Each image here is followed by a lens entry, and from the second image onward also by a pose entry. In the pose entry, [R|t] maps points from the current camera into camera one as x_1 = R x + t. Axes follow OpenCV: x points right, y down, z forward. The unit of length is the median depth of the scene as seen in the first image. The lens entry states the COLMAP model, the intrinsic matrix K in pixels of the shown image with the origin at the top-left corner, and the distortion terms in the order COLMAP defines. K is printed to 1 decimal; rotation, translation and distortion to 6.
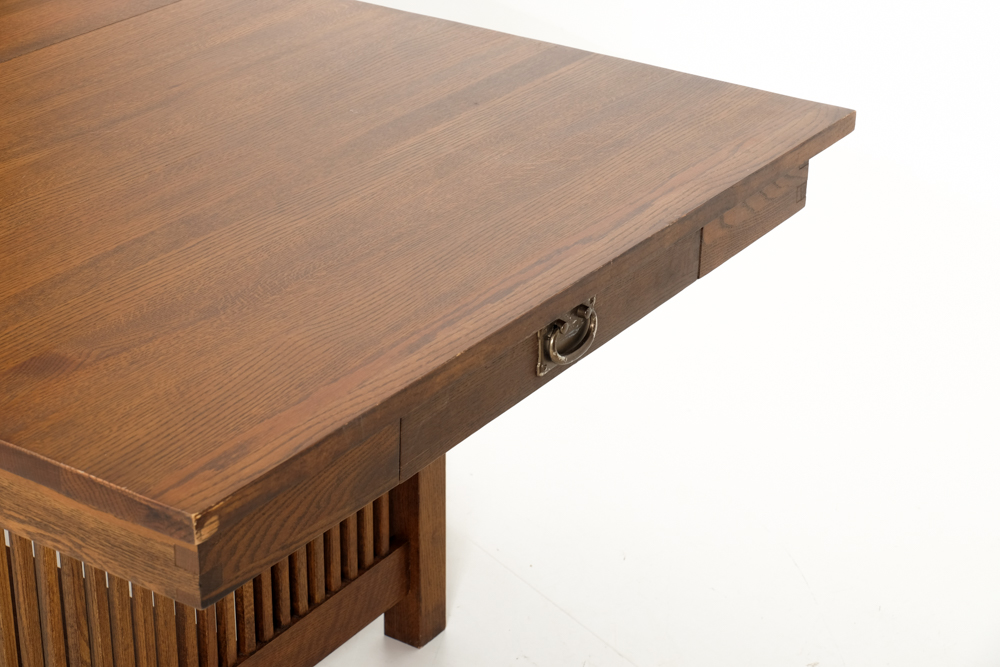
lens RADIAL K [[2143.2, 0, 498.0], [0, 2143.2, 333.0], [0, 0, 1]] dist [0.035915, 0.000000]
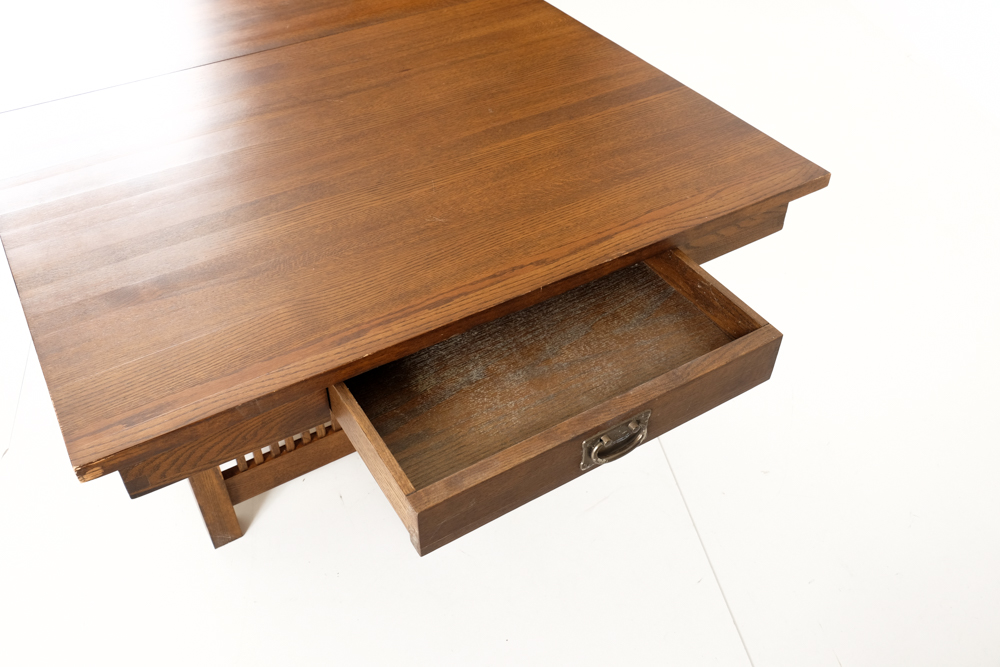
lens RADIAL K [[885.9, 0, 502.9], [0, 885.9, 336.8], [0, 0, 1]] dist [0.019430, -0.007725]
pose [[0.906906, 0.266398, -0.326426, 0.221586], [-0.161193, 0.935180, 0.315364, -0.176819], [0.389280, -0.233388, 0.891062, 0.455128]]
